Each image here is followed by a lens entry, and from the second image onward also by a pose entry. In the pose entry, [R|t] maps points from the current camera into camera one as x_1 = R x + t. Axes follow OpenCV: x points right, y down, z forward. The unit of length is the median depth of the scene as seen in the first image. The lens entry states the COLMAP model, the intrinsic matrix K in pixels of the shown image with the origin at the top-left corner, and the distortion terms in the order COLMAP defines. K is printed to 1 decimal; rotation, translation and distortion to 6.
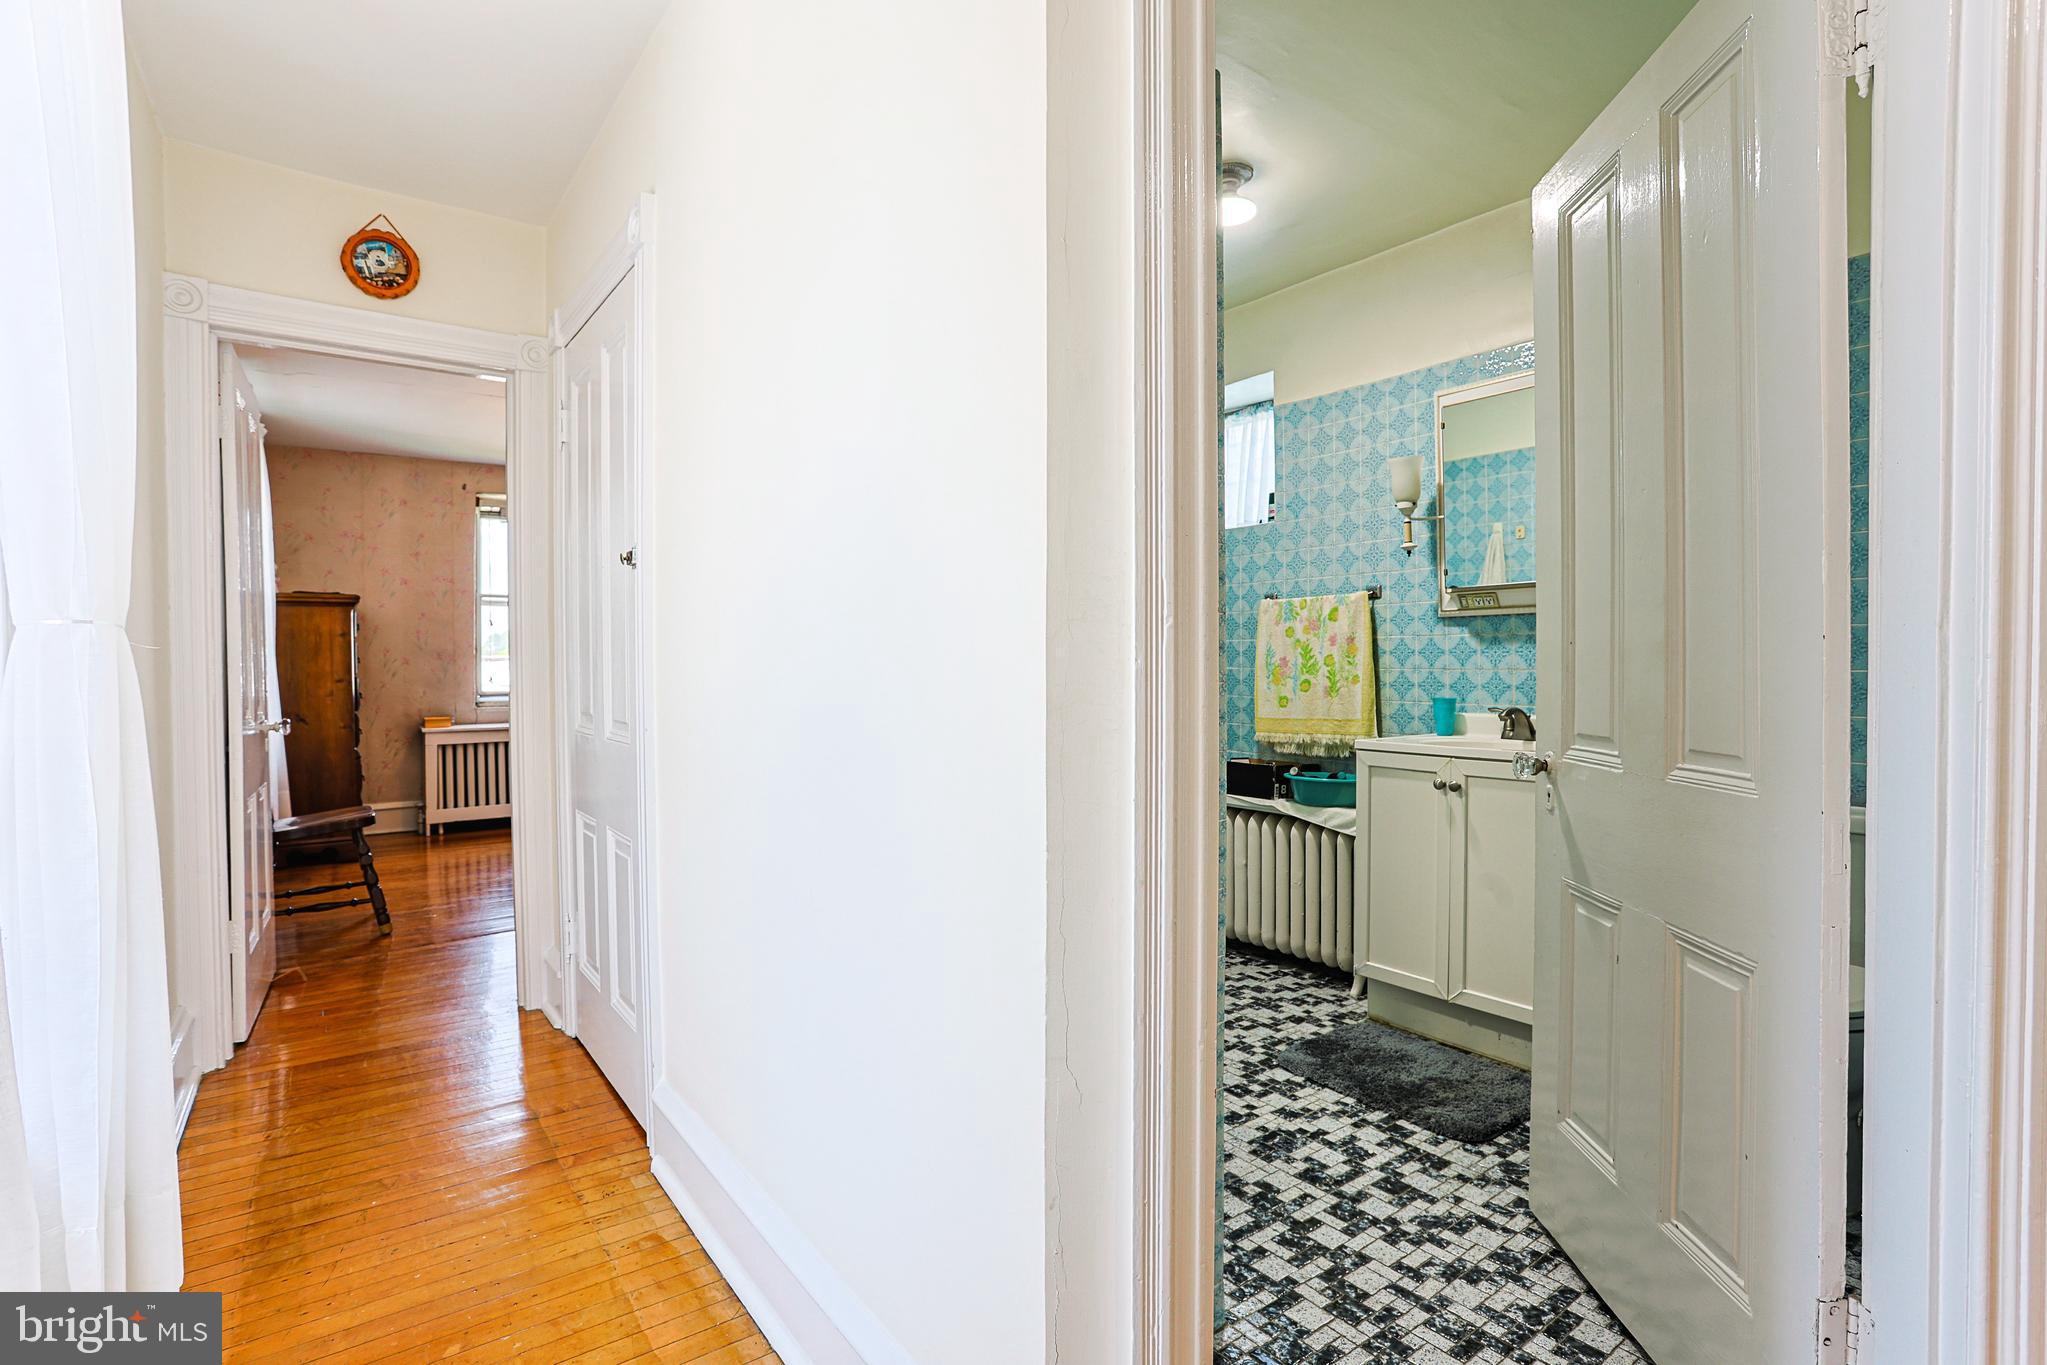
lens RADIAL K [[990.1, 0, 1030.2], [0, 990.1, 680.9], [0, 0, 1]] dist [-0.045180, 0.020021]
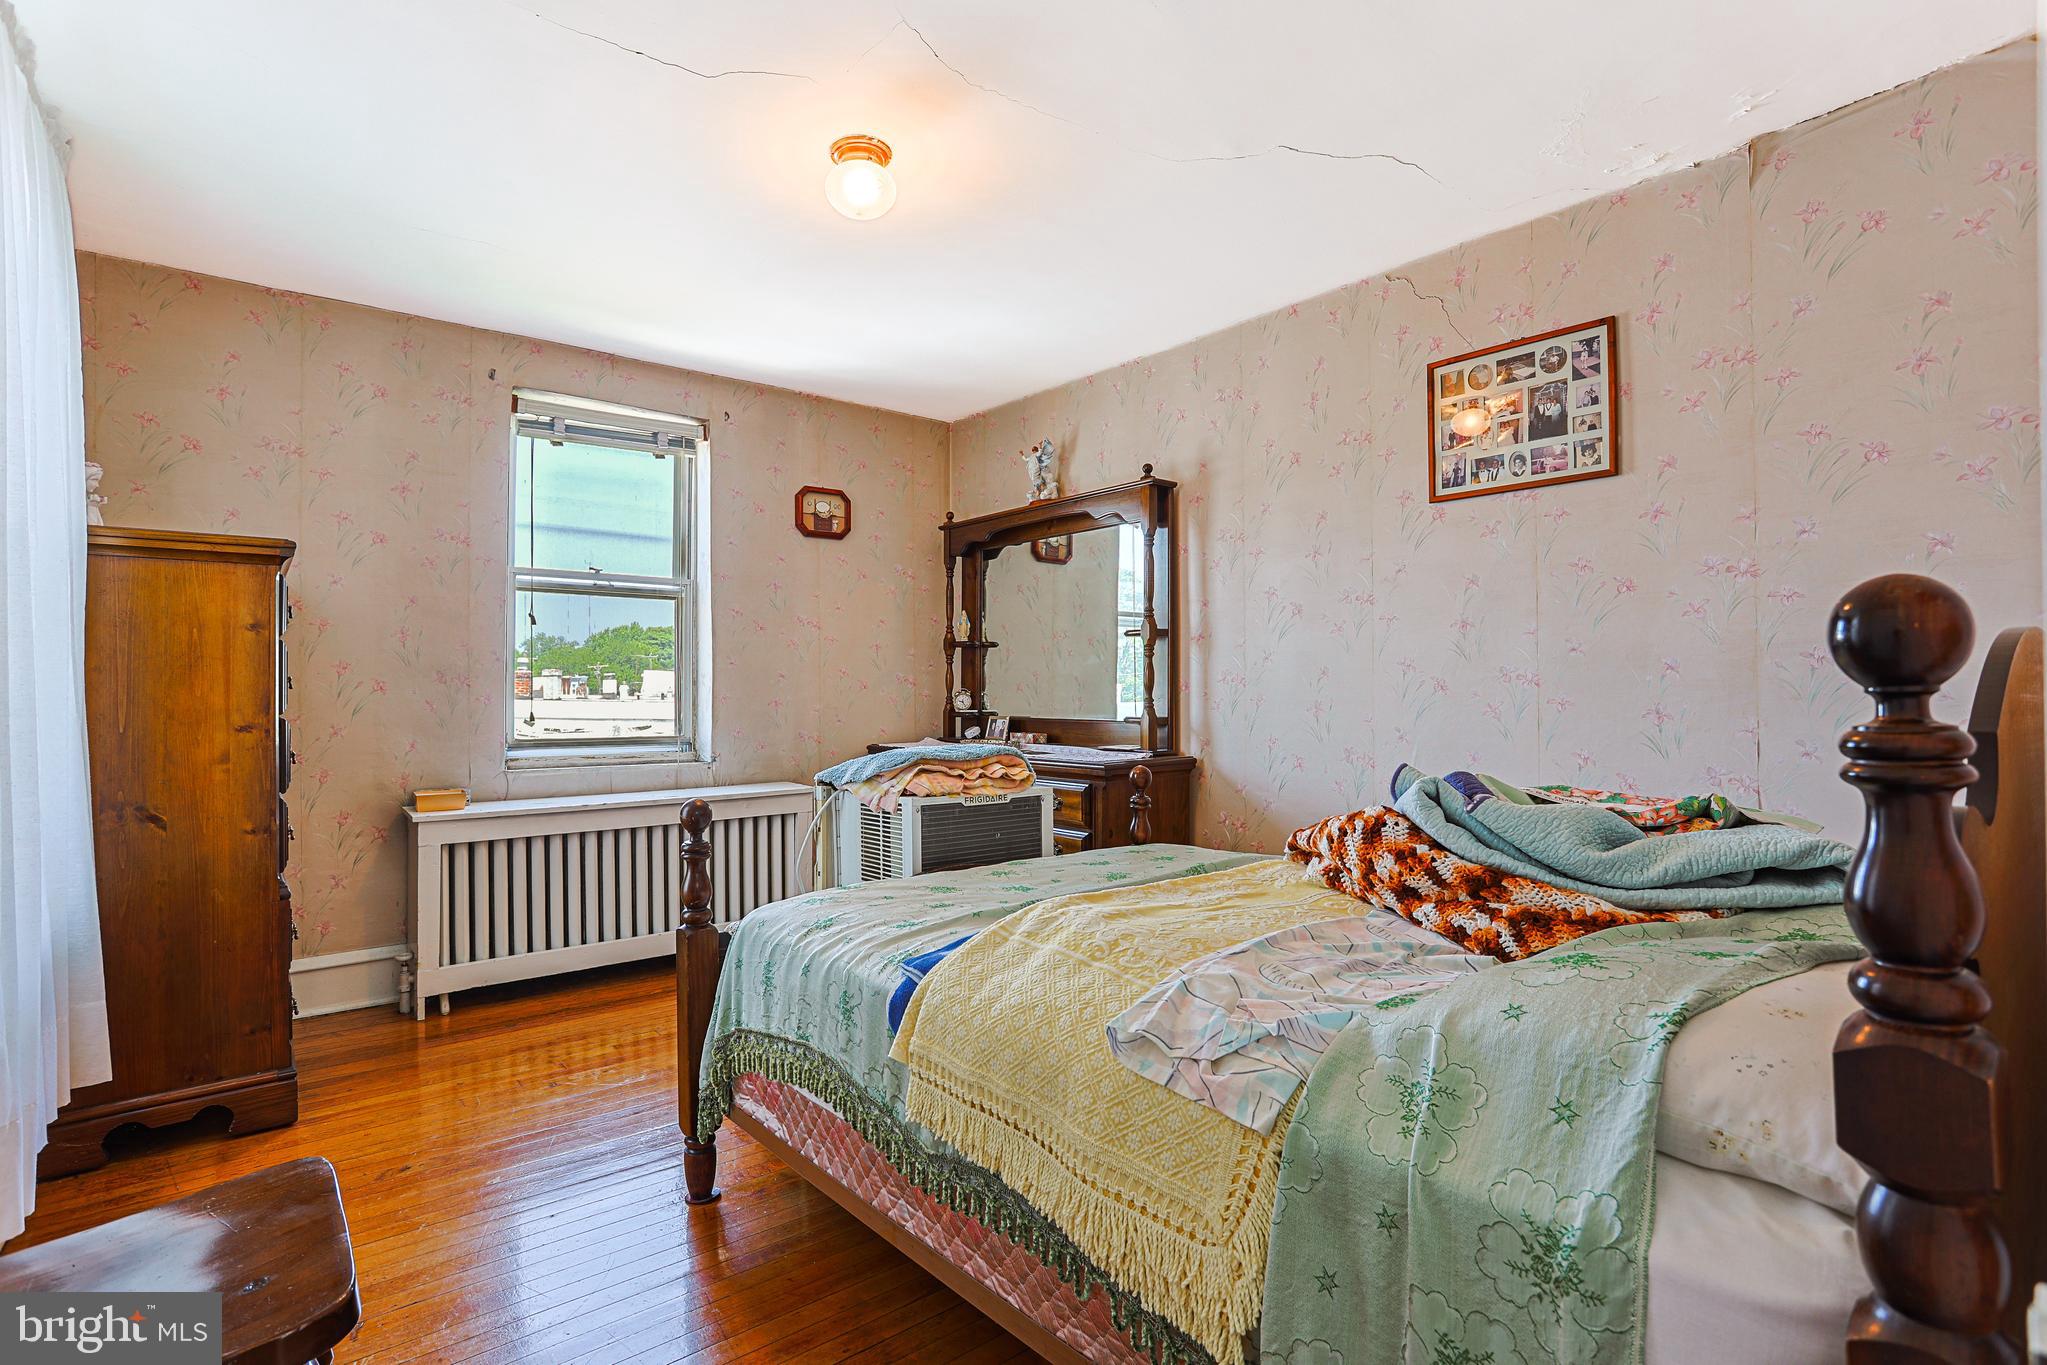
lens RADIAL K [[990.1, 0, 1035.7], [0, 990.1, 684.8], [0, 0, 1]] dist [-0.045180, 0.020021]
pose [[0.998480, 0.004113, 0.054958, -0.315188], [-0.002752, 0.999688, -0.024822, -0.008557], [-0.055043, 0.024633, 0.998180, 0.453652]]
